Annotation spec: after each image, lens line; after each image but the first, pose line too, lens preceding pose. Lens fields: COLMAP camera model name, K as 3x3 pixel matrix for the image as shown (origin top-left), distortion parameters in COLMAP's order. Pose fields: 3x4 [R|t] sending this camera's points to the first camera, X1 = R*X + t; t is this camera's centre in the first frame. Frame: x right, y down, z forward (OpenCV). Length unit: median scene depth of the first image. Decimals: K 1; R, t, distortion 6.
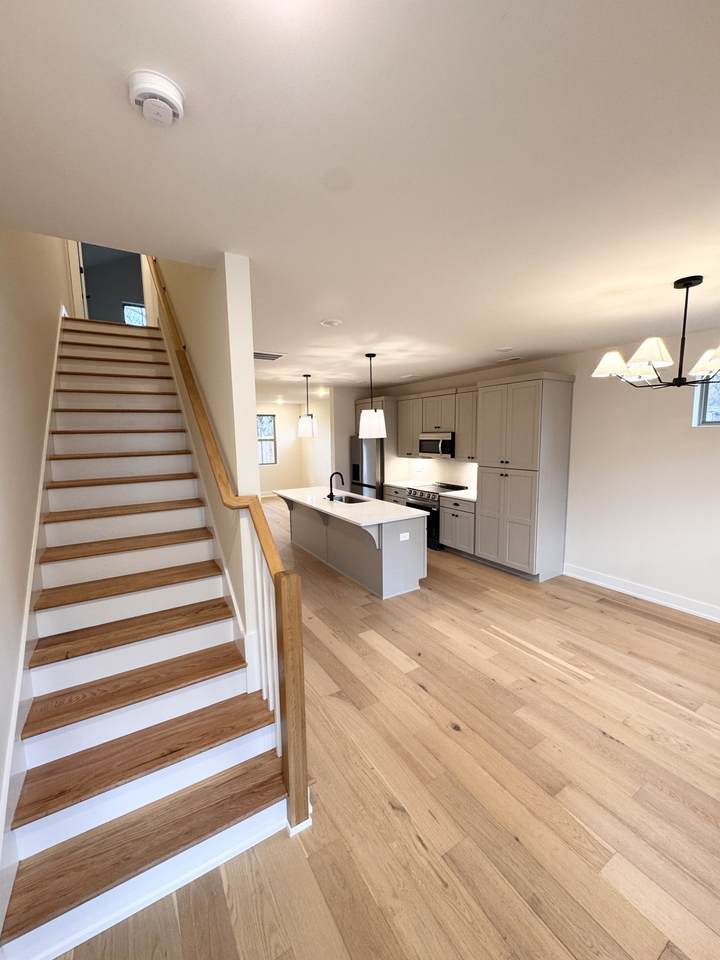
lens RADIAL K [[385.0, 0, 360.7], [0, 385.0, 481.0], [0, 0, 1]] dist [0.000145, 0.000133]
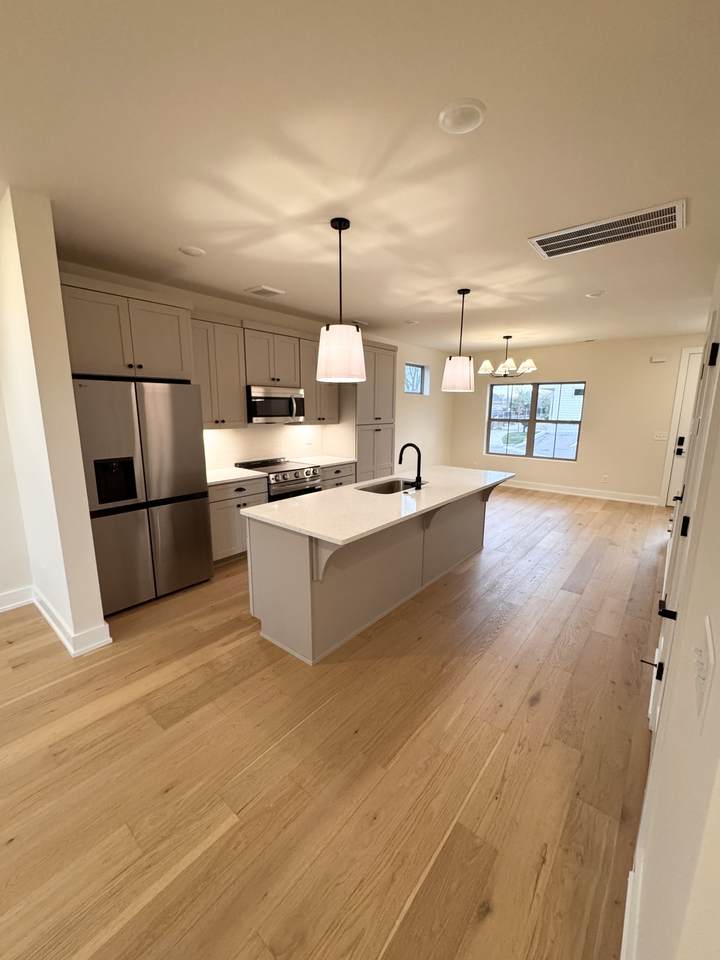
lens RADIAL K [[385.0, 0, 358.8], [0, 385.0, 480.7], [0, 0, 1]] dist [0.000145, 0.000133]
pose [[-0.325850, -0.165277, 0.930863, -0.441945], [0.112524, 0.970822, 0.211761, -0.075256], [-0.938701, 0.173746, -0.297745, 0.902098]]
